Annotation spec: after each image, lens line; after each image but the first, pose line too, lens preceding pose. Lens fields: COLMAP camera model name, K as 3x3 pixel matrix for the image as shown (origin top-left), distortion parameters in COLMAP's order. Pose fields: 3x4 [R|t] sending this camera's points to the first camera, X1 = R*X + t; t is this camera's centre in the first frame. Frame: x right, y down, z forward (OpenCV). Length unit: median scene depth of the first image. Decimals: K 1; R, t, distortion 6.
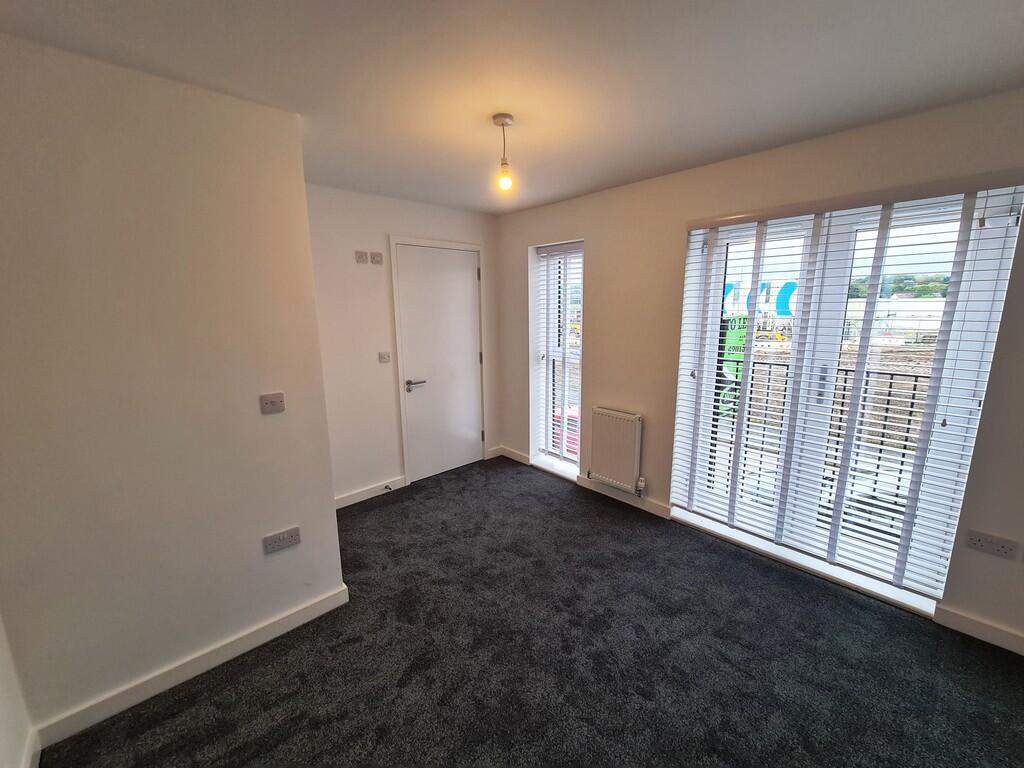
lens RADIAL K [[417.9, 0, 517.3], [0, 417.9, 383.1], [0, 0, 1]] dist [0.000561, -0.000058]
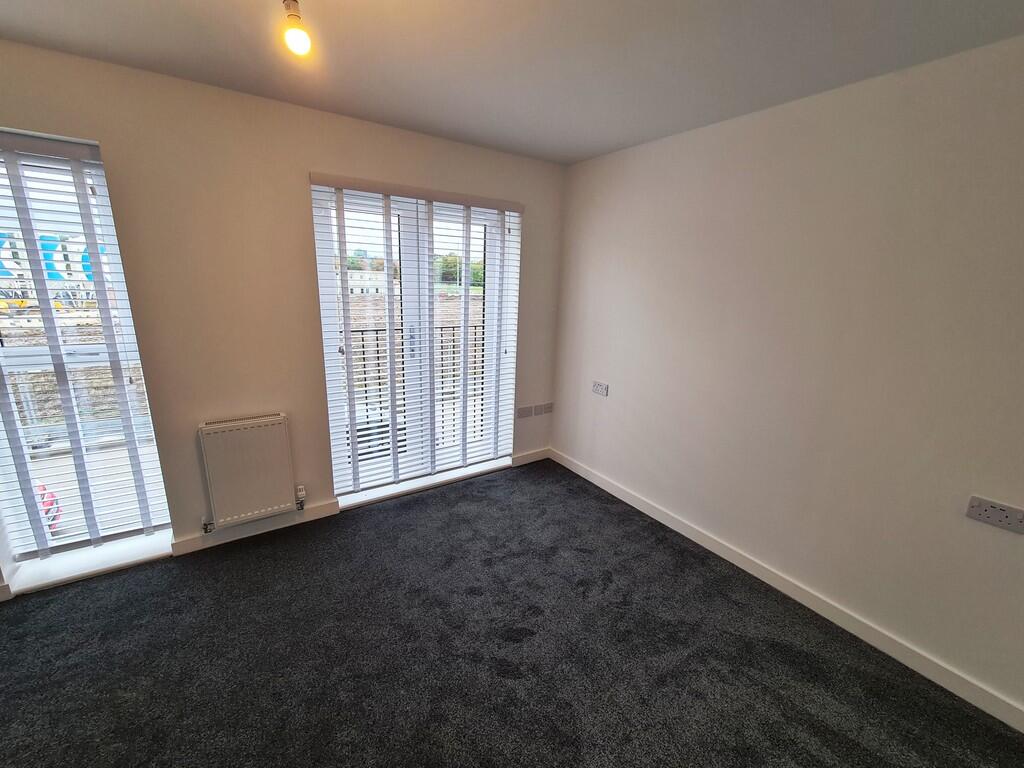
lens RADIAL K [[417.0, 0, 528.3], [0, 417.0, 384.3], [0, 0, 1]] dist [-0.000394, -0.000168]
pose [[0.151859, -0.229828, 0.961310, -0.440152], [0.147787, 0.966937, 0.207827, -0.082518], [-0.977291, 0.110509, 0.180804, 0.464317]]
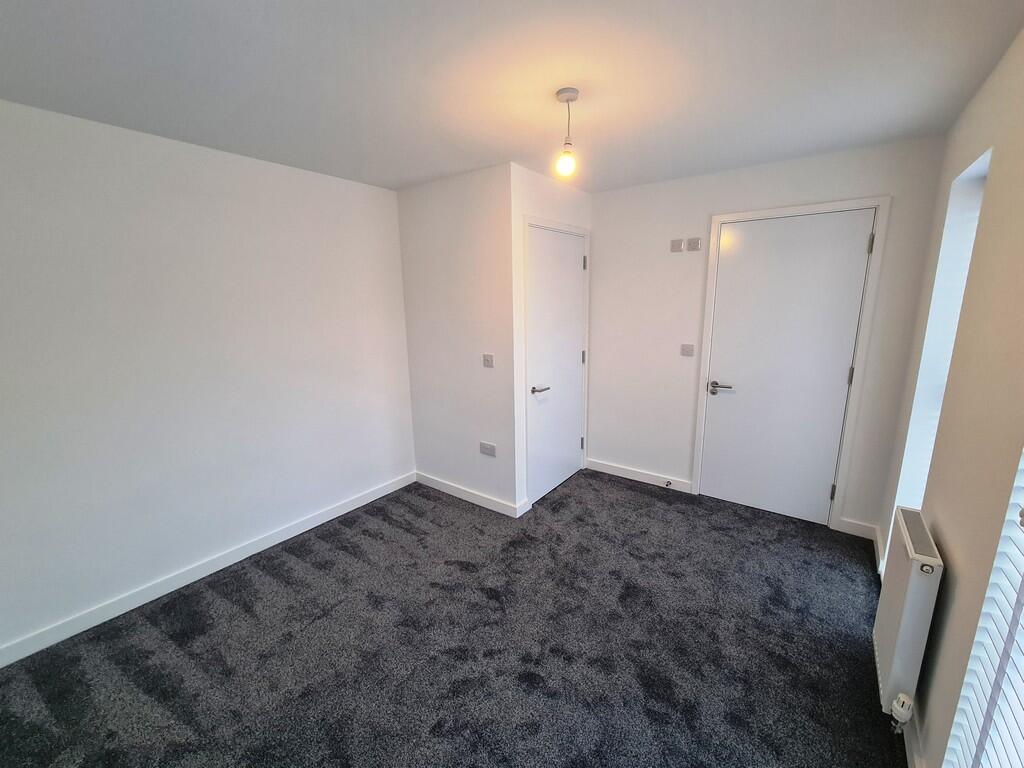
lens RADIAL K [[414.1, 0, 512.0], [0, 414.1, 384.0], [0, 0, 1]] dist [0.000923, -0.000013]
pose [[0.183698, 0.211173, -0.960032, 0.652555], [-0.169611, 0.968813, 0.180650, -0.113270], [0.968239, 0.129647, 0.213786, 0.536142]]
